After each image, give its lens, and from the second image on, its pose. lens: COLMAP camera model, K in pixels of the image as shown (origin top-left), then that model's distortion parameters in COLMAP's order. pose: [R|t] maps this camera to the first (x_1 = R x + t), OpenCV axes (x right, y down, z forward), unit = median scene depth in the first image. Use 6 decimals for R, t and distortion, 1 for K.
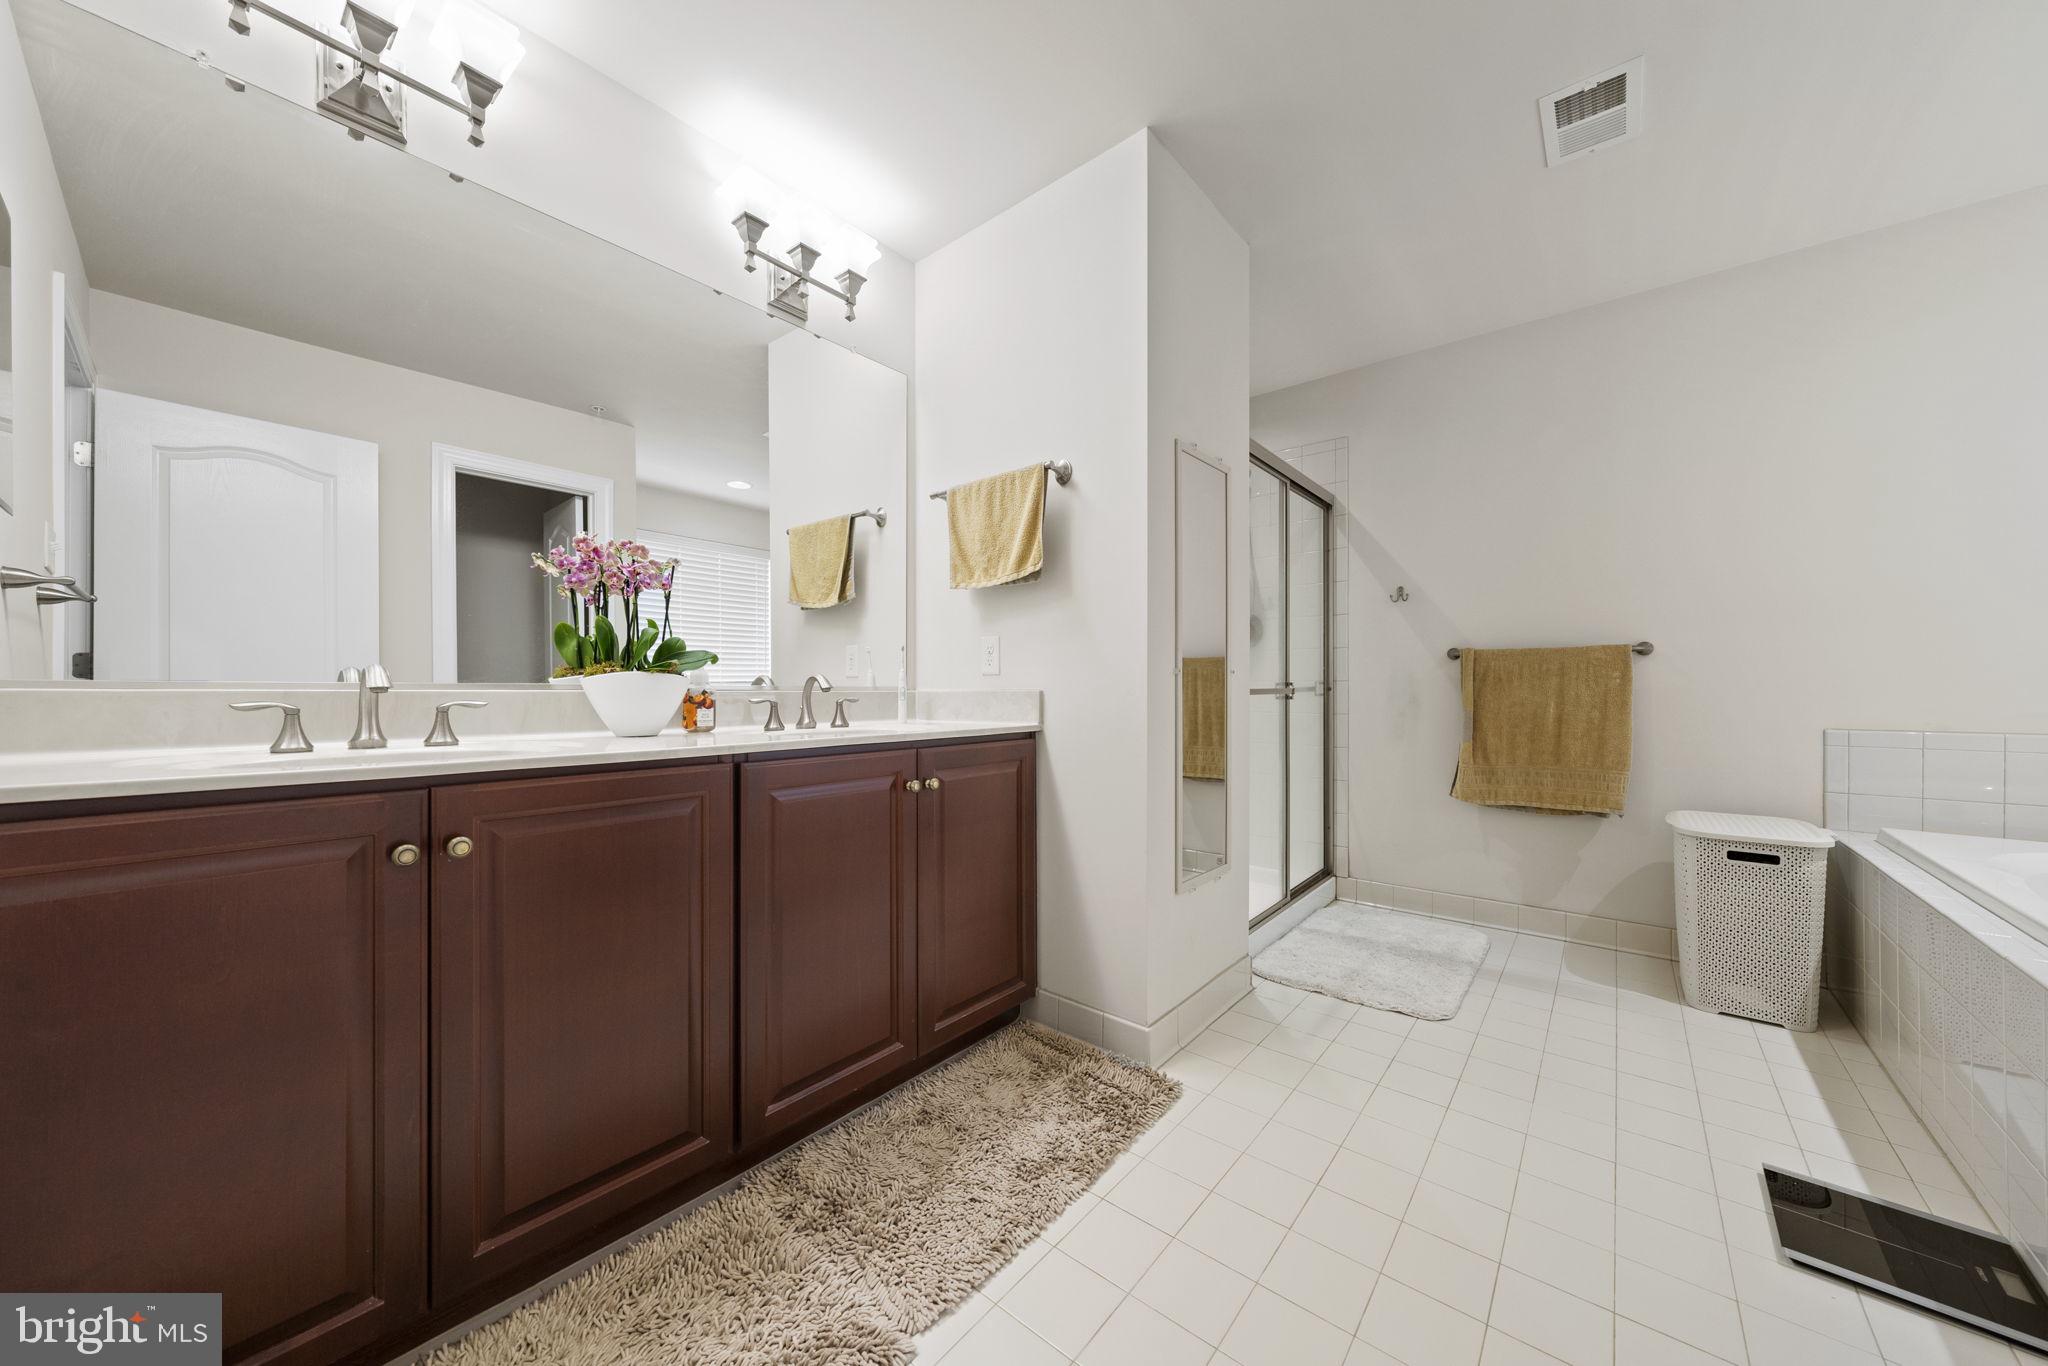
lens RADIAL K [[747.2, 0, 1038.6], [0, 747.2, 688.4], [0, 0, 1]] dist [-0.000234, 0.000036]
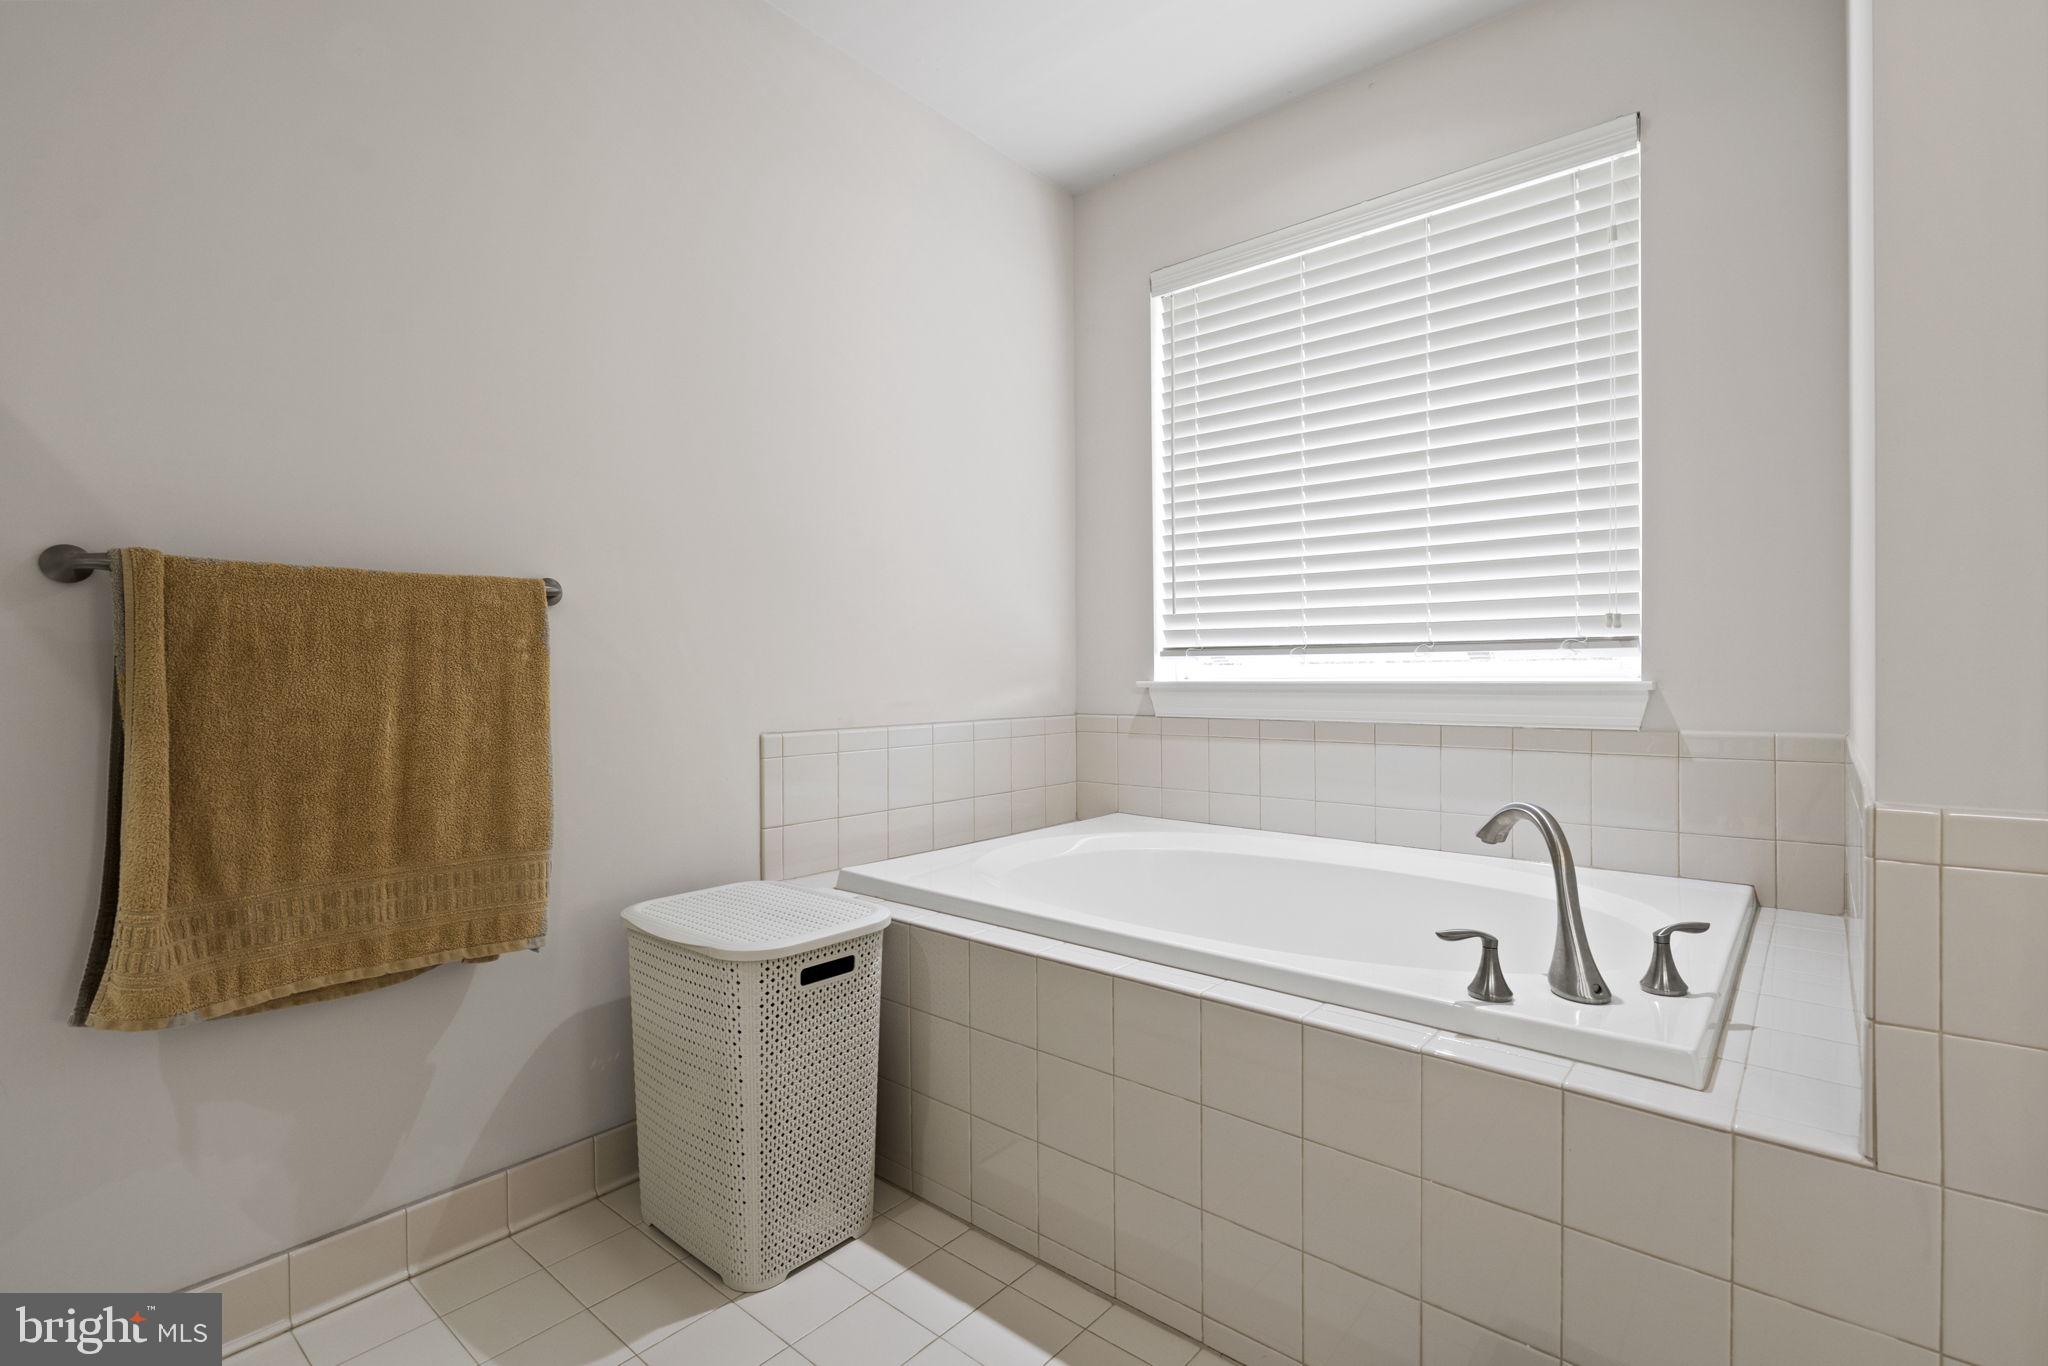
lens RADIAL K [[964.9, 0, 1019.0], [0, 964.9, 678.4], [0, 0, 1]] dist [0.001665, 0.000396]
pose [[0.032708, -0.005566, 0.999449, 0.183324], [0.004824, 0.999974, 0.005411, 0.001514], [-0.999453, 0.004644, 0.032734, 0.654702]]
